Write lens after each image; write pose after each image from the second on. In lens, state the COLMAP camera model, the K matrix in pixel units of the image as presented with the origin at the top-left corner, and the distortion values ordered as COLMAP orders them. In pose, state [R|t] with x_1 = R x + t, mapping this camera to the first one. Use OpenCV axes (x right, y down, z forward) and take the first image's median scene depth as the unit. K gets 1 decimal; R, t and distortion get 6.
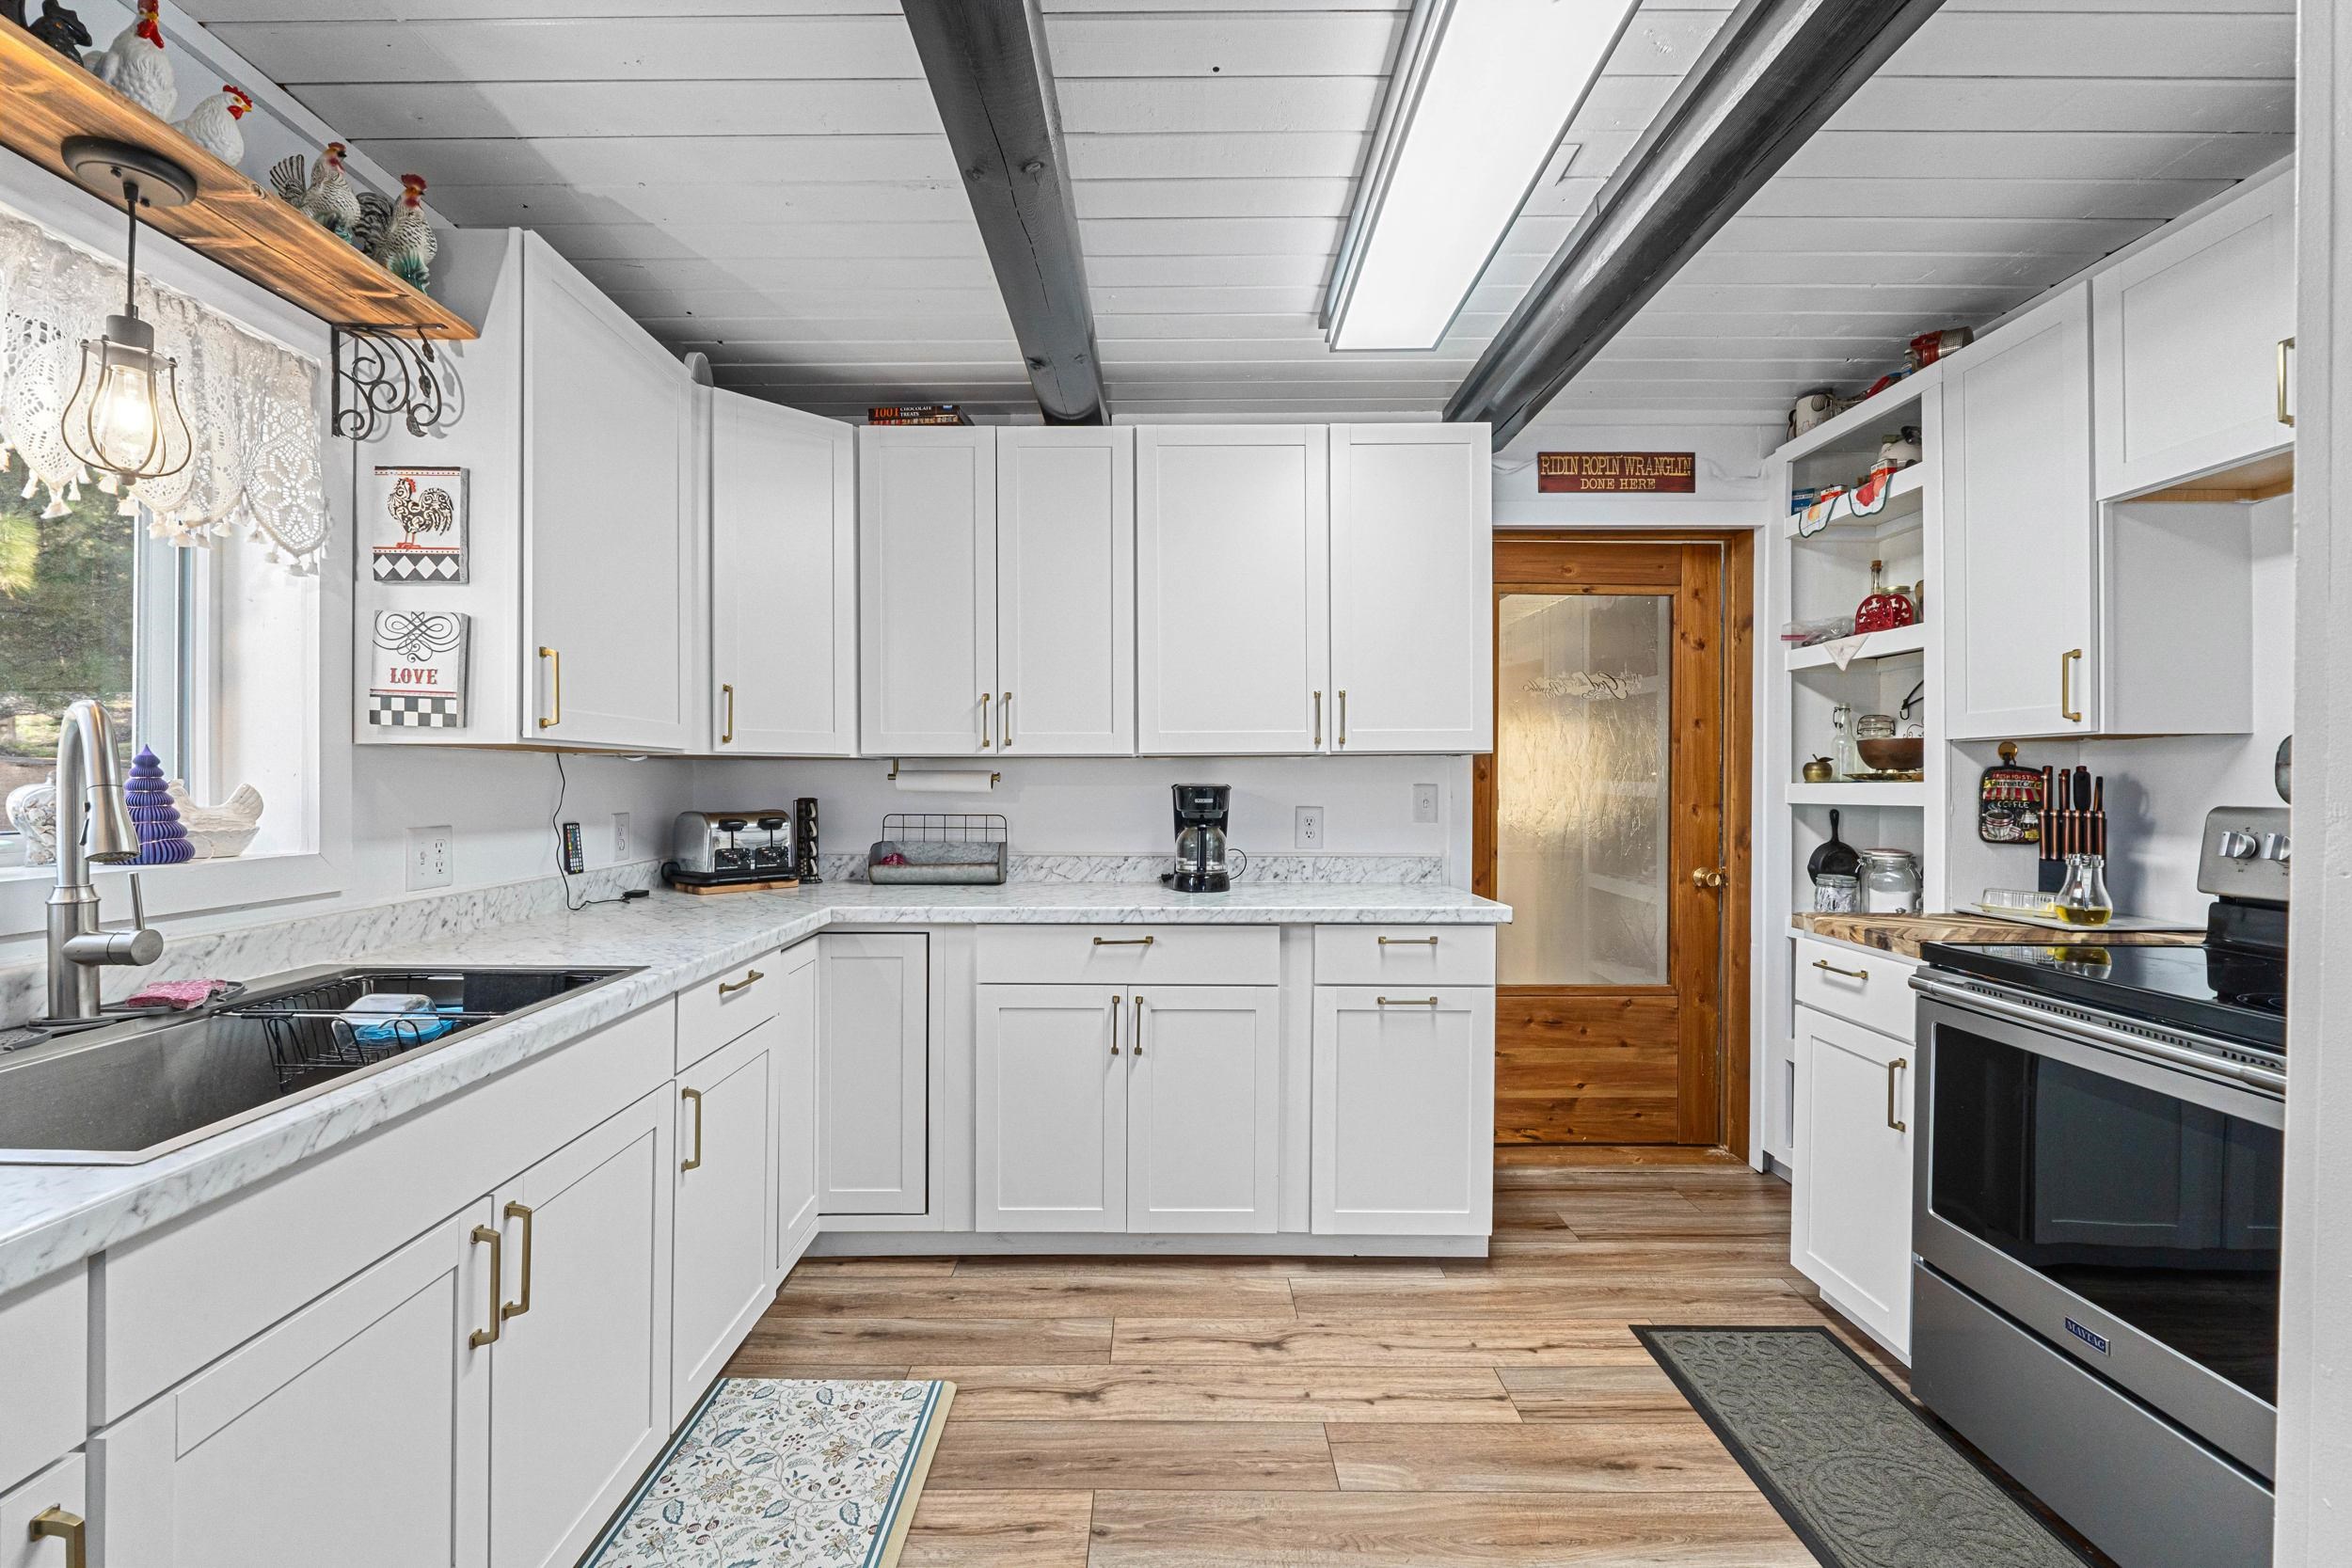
lens RADIAL K [[999.9, 0, 1165.1], [0, 999.9, 777.5], [0, 0, 1]] dist [-0.008515, 0.000123]
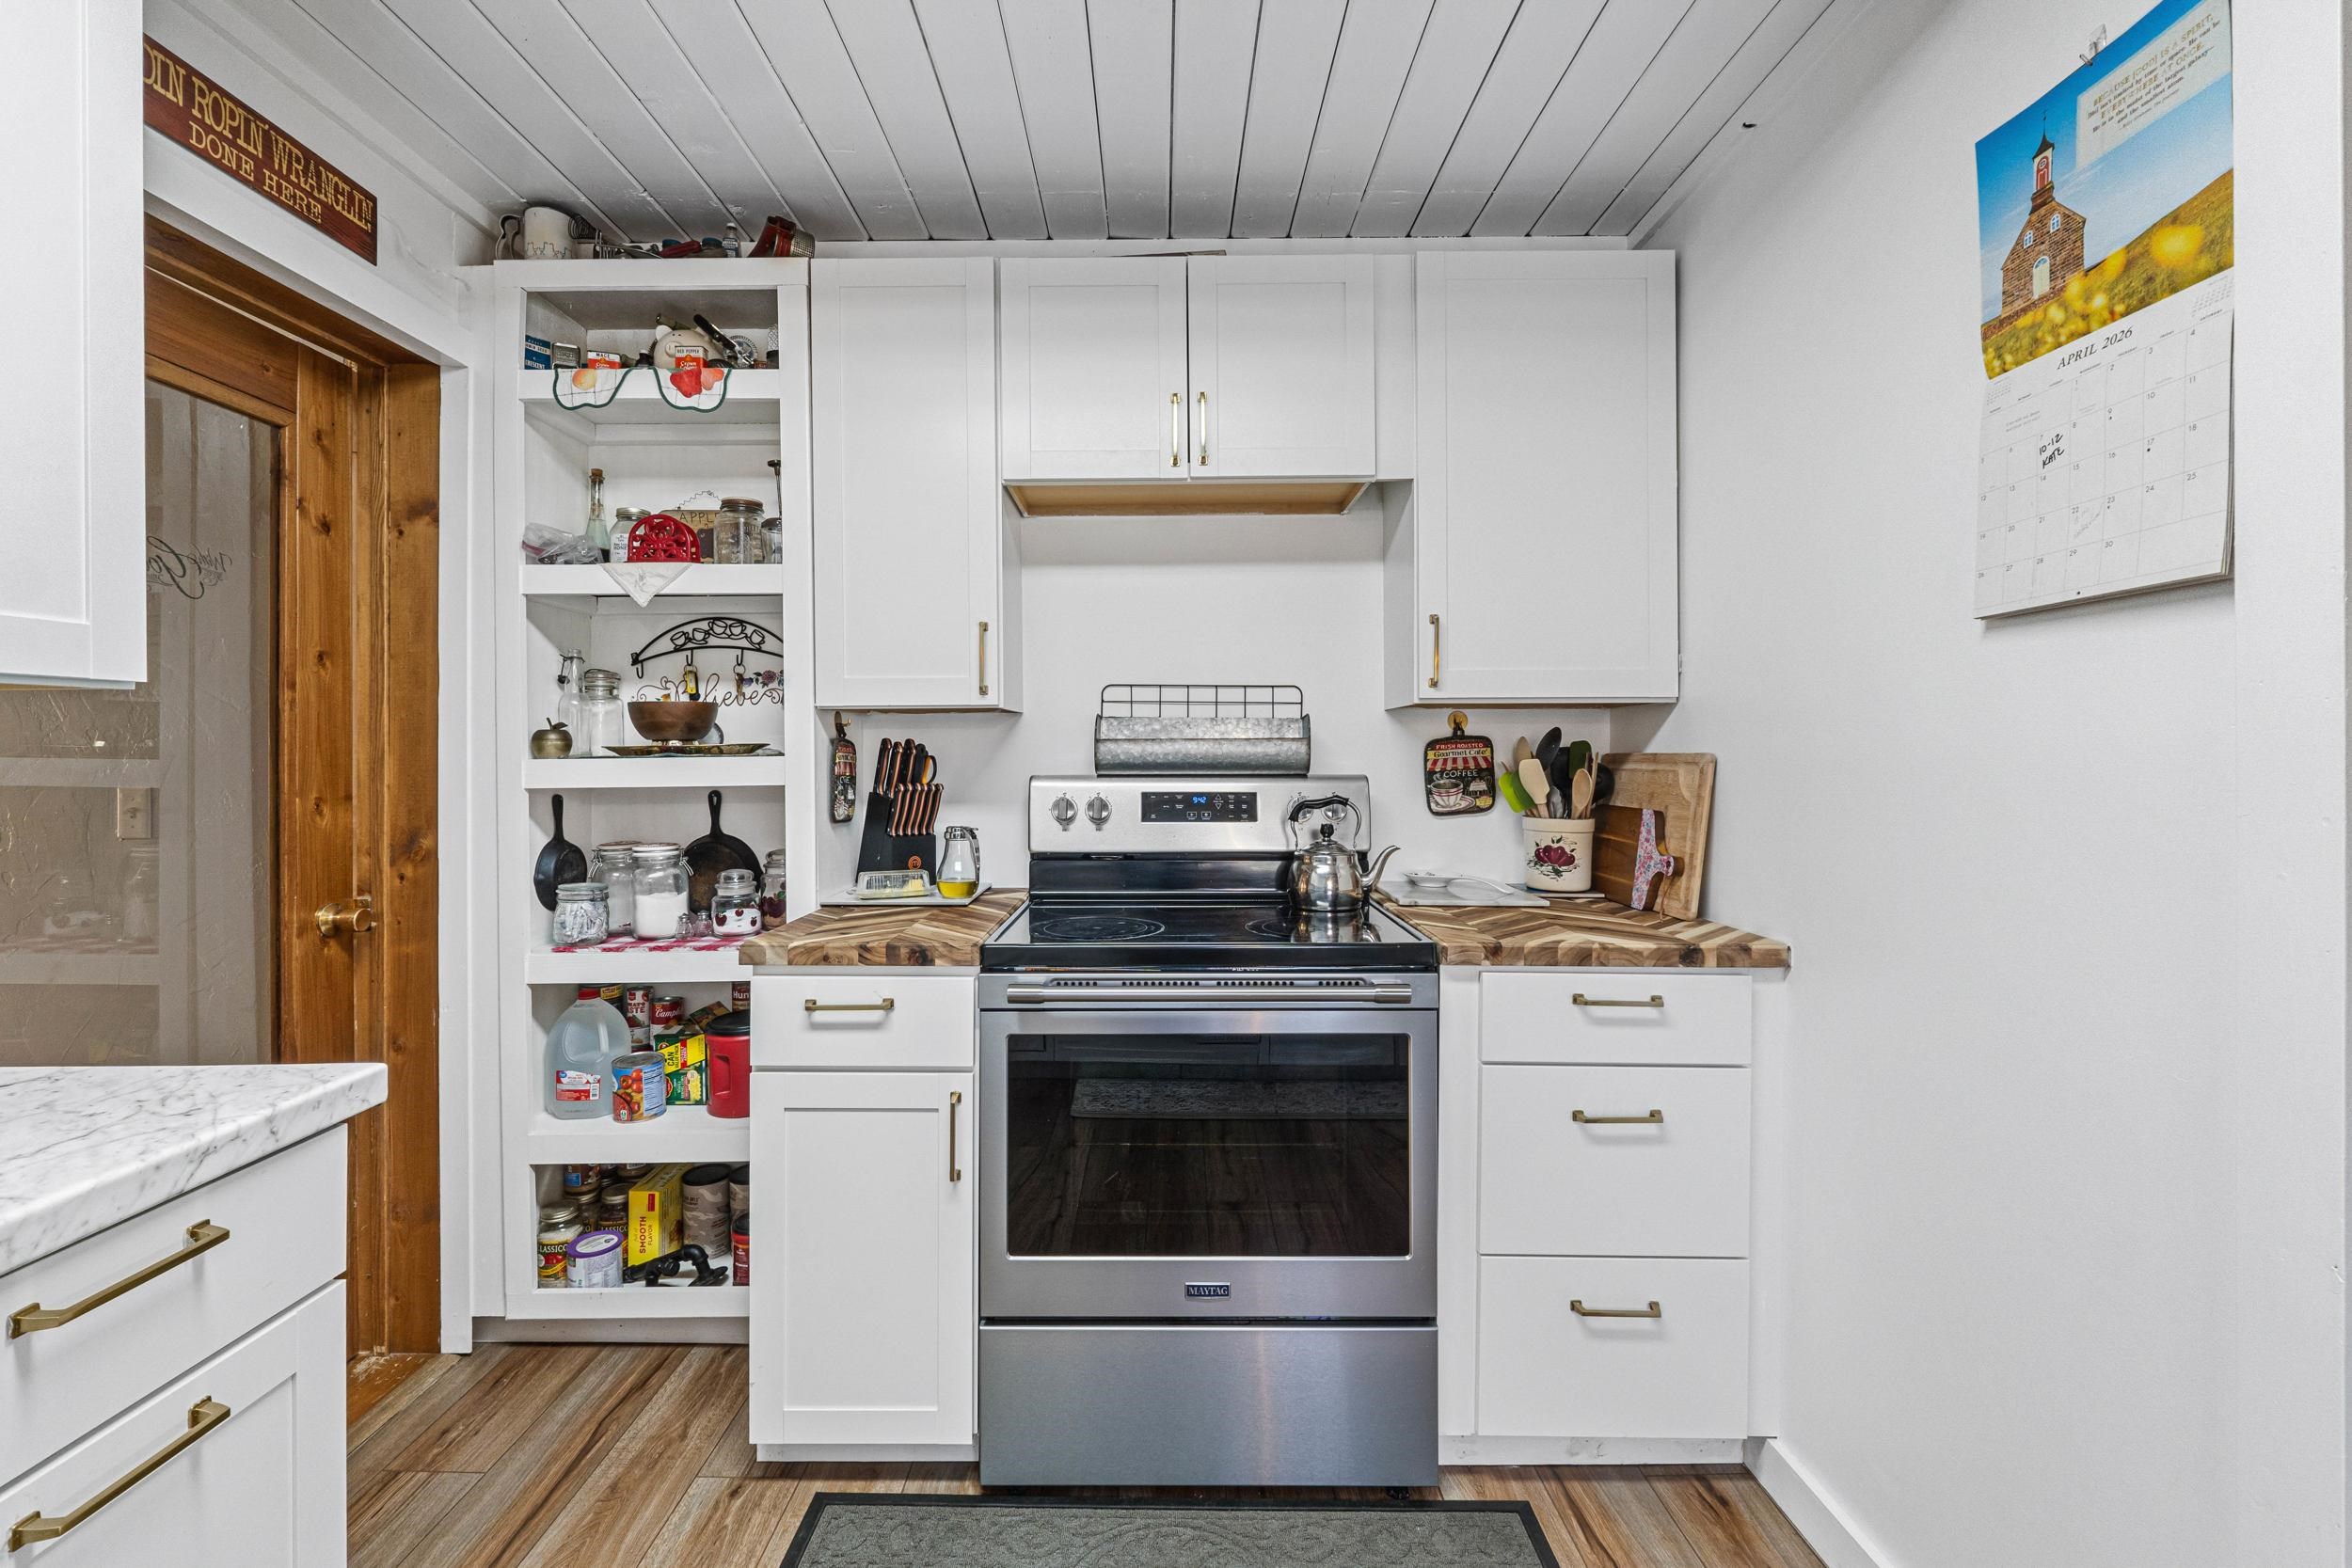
lens RADIAL K [[999.9, 0, 1171.0], [0, 999.9, 760.4], [0, 0, 1]] dist [-0.008515, 0.000123]
pose [[0.005943, -0.004188, 0.999974, -0.061179], [0.000916, 0.999991, 0.004183, 0.004271], [-0.999982, 0.000892, 0.005947, 0.618321]]
